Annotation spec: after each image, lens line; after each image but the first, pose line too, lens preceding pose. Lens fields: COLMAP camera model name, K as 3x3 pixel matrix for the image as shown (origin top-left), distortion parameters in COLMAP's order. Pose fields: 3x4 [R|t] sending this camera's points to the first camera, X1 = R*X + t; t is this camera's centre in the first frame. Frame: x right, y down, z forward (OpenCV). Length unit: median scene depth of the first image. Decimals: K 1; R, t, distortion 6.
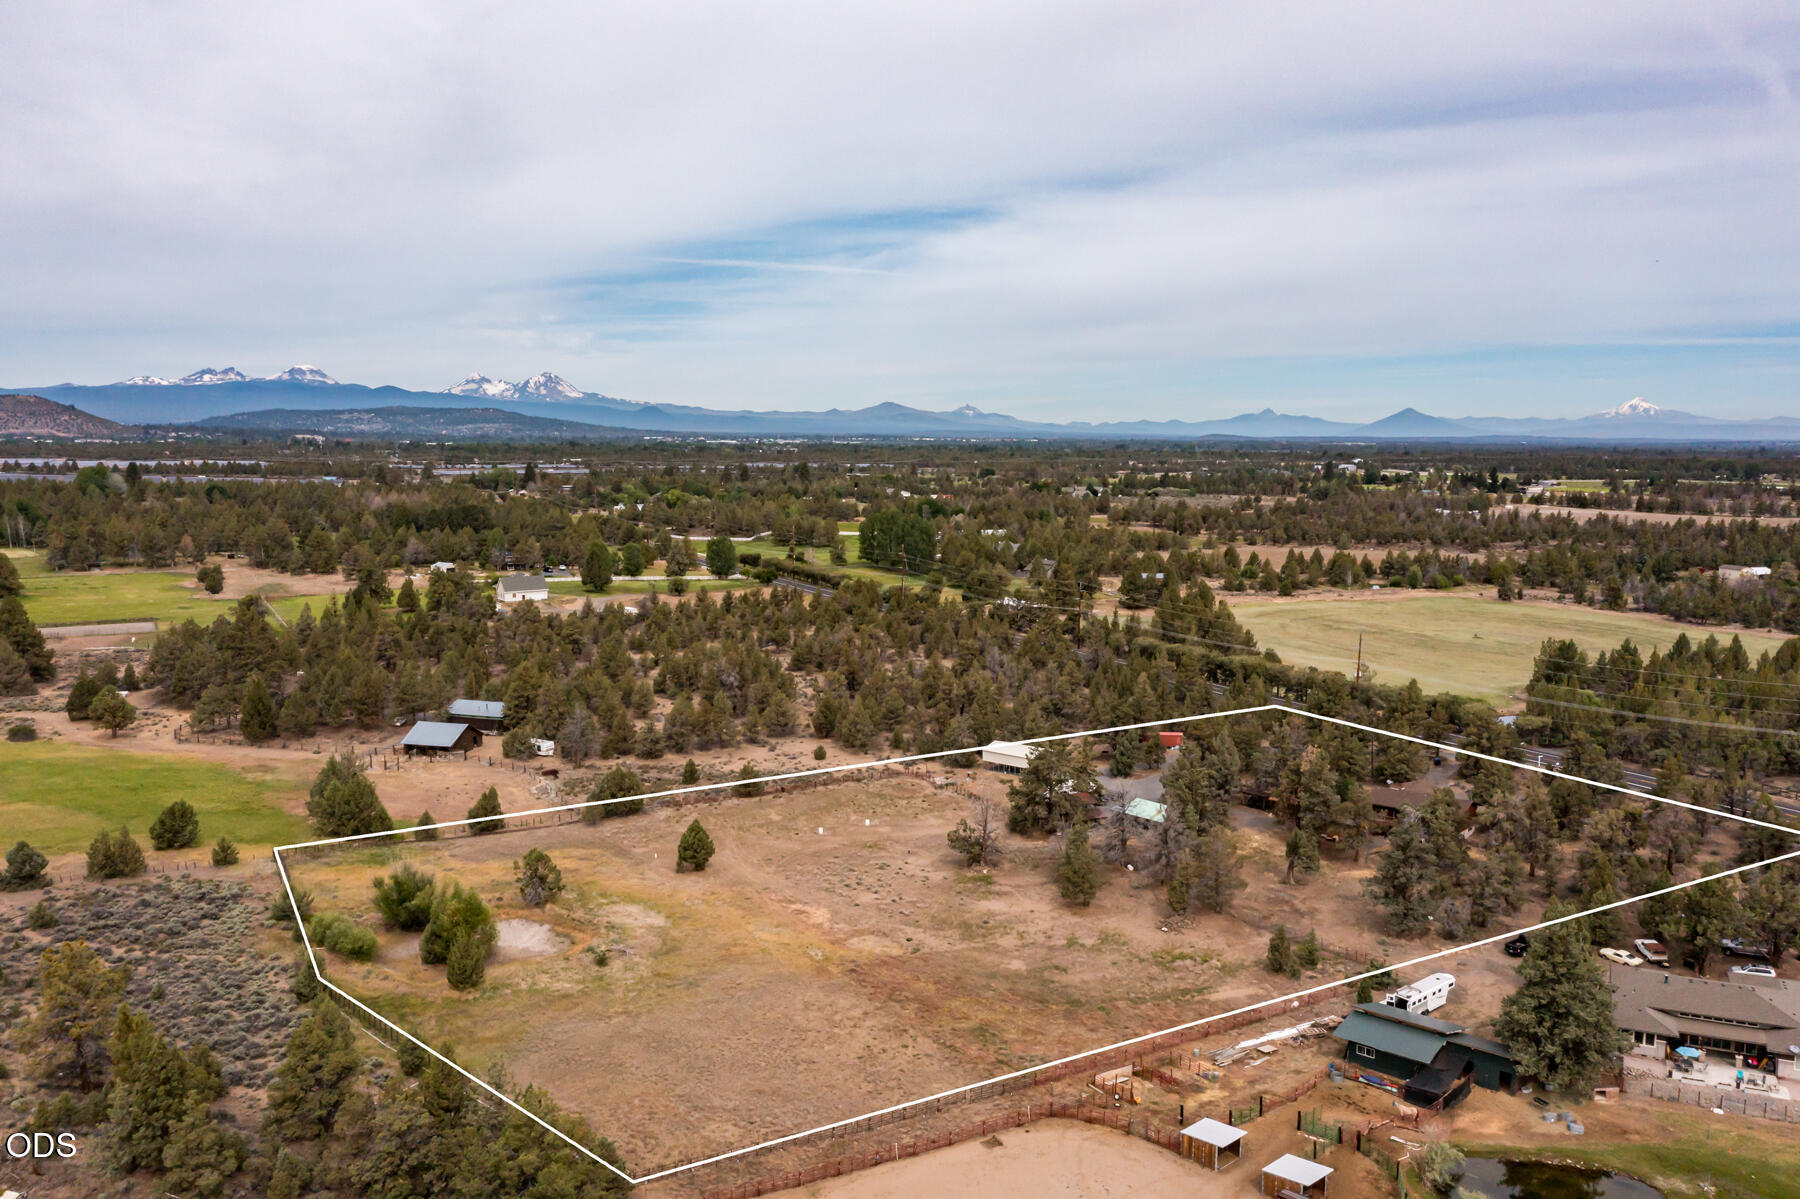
lens RADIAL K [[1439.7, 0, 896.2], [0, 1439.7, 596.0], [0, 0, 1]] dist [-0.021045, 0.013267]
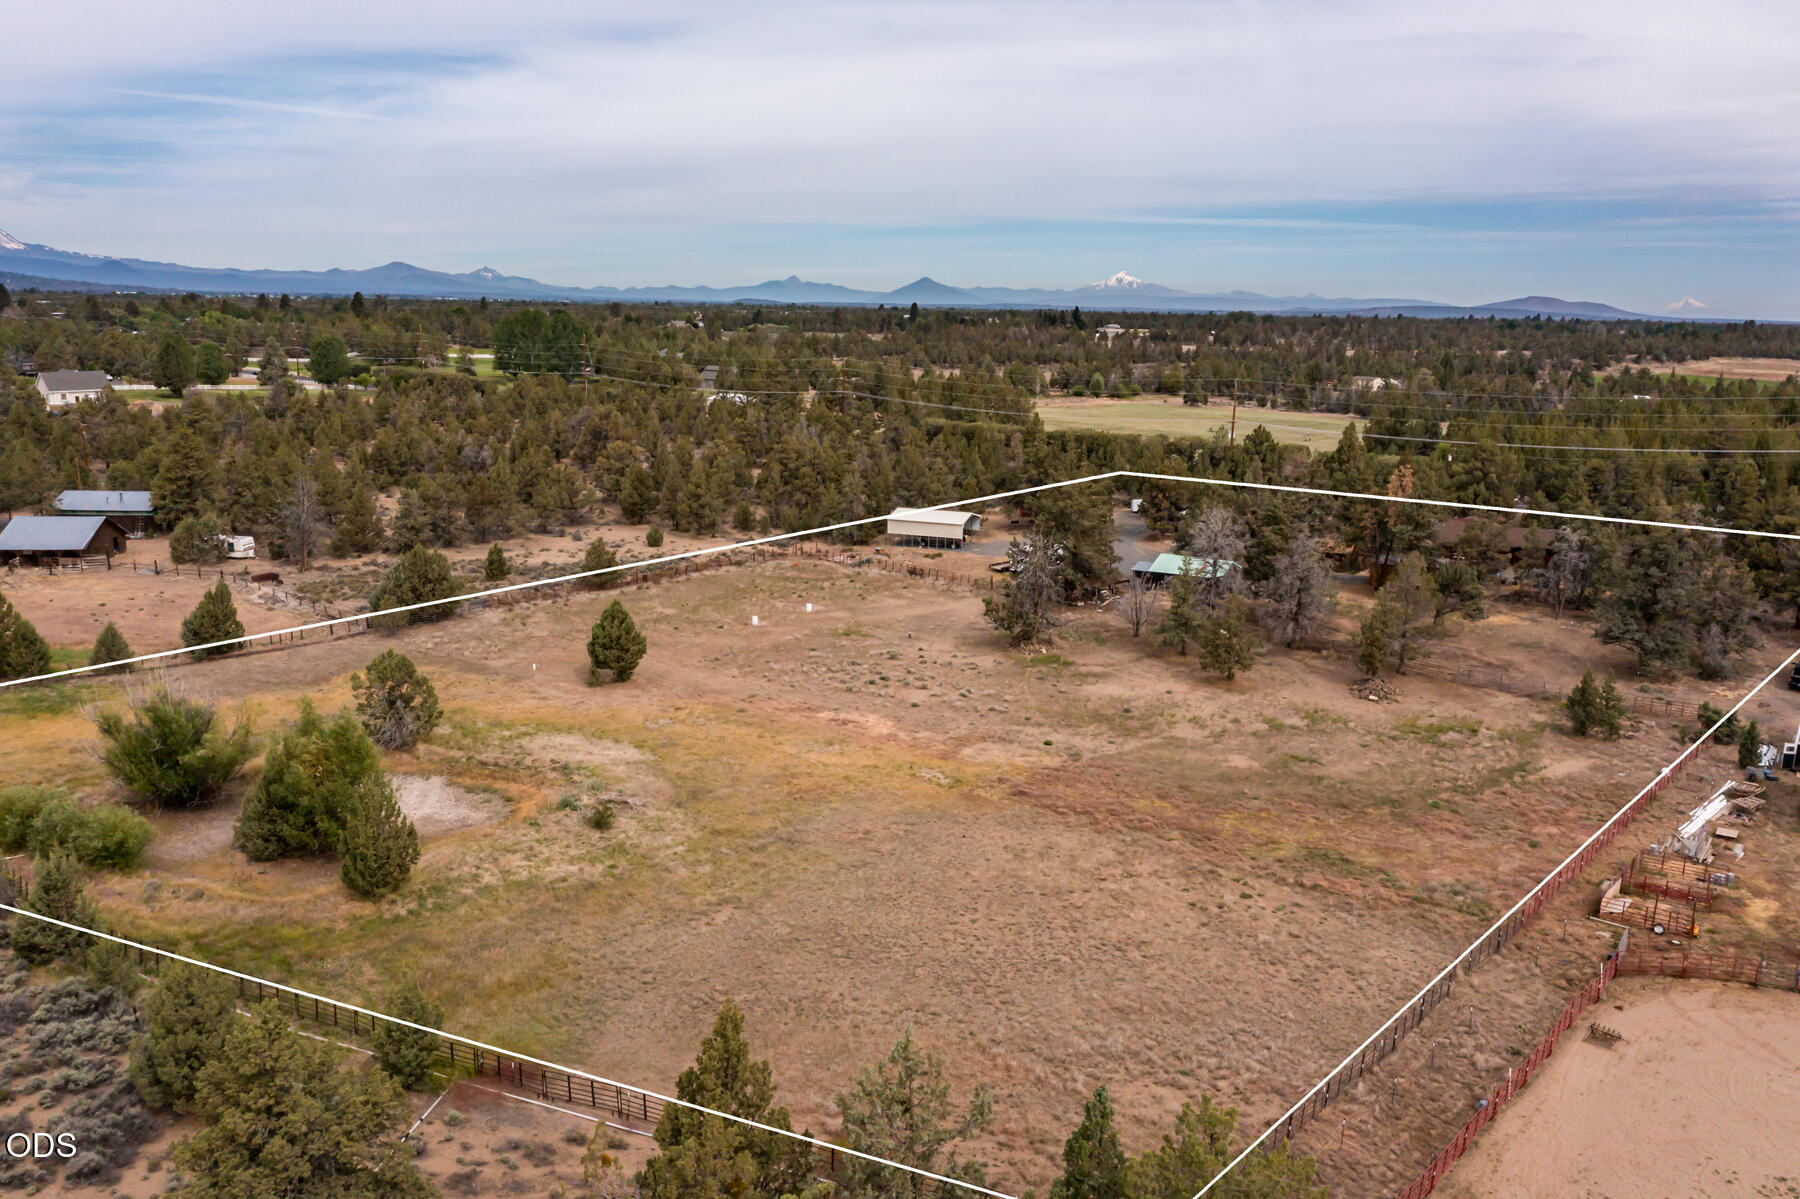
lens RADIAL K [[1439.7, 0, 920.1], [0, 1439.7, 562.0], [0, 0, 1]] dist [-0.021045, 0.013267]
pose [[0.943480, -0.046613, 0.328136, -0.168463], [0.024207, 0.997108, 0.072040, 0.073827], [-0.330545, -0.060025, 0.941880, 0.278073]]
